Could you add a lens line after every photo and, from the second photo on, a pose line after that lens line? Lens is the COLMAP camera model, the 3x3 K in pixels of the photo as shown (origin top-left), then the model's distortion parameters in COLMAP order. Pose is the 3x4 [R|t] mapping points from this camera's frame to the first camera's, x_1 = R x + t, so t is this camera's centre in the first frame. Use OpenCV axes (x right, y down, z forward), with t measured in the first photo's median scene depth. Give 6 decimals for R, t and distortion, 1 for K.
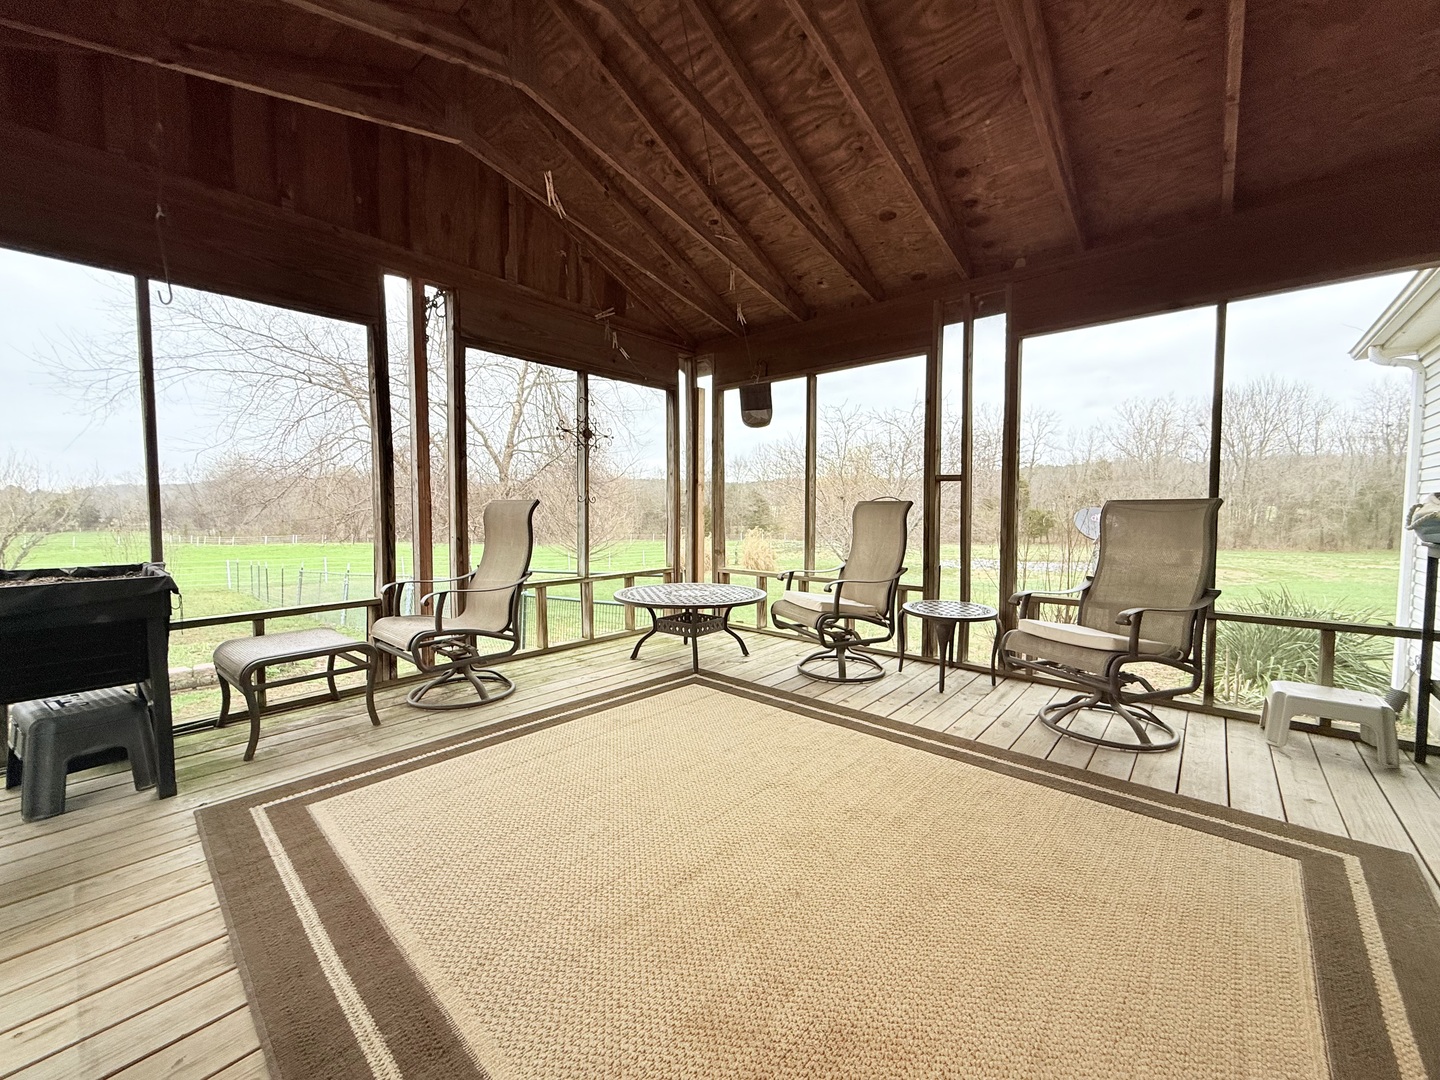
lens RADIAL K [[573.5, 0, 716.0], [0, 573.5, 539.5], [0, 0, 1]] dist [0.000137, 0.000129]
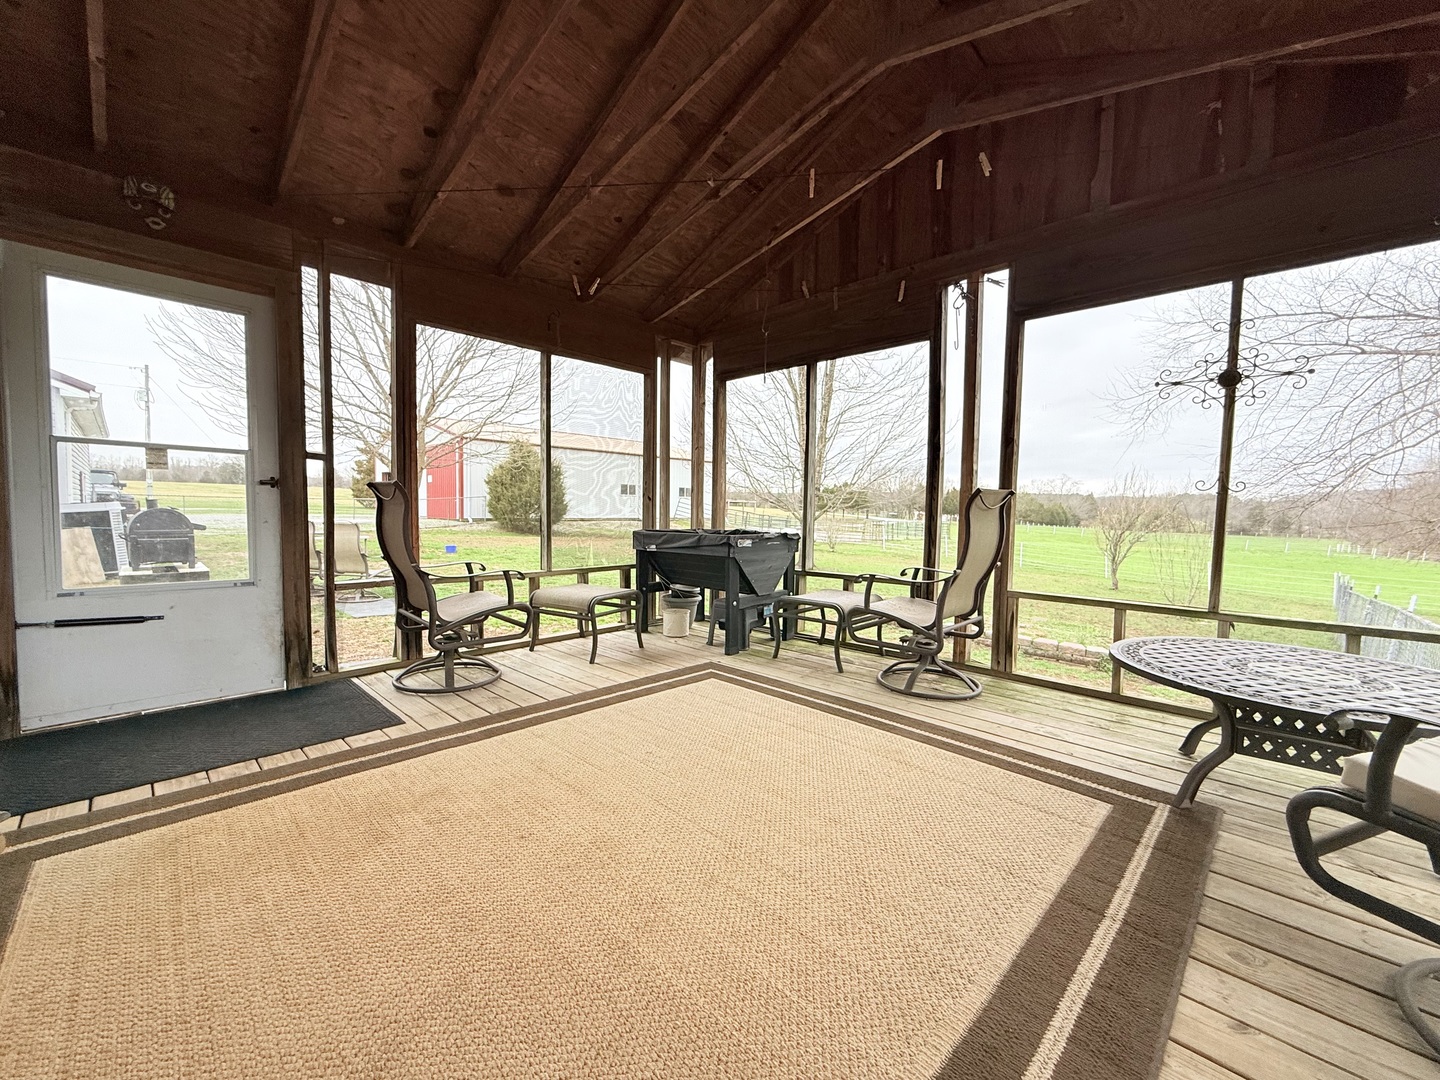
lens RADIAL K [[573.5, 0, 716.3], [0, 573.5, 539.2], [0, 0, 1]] dist [0.000137, 0.000129]
pose [[-0.050076, 0.051680, -0.997407, 0.564460], [-0.065283, 0.996355, 0.054903, -0.015252], [0.996610, 0.067863, -0.046520, 0.659065]]
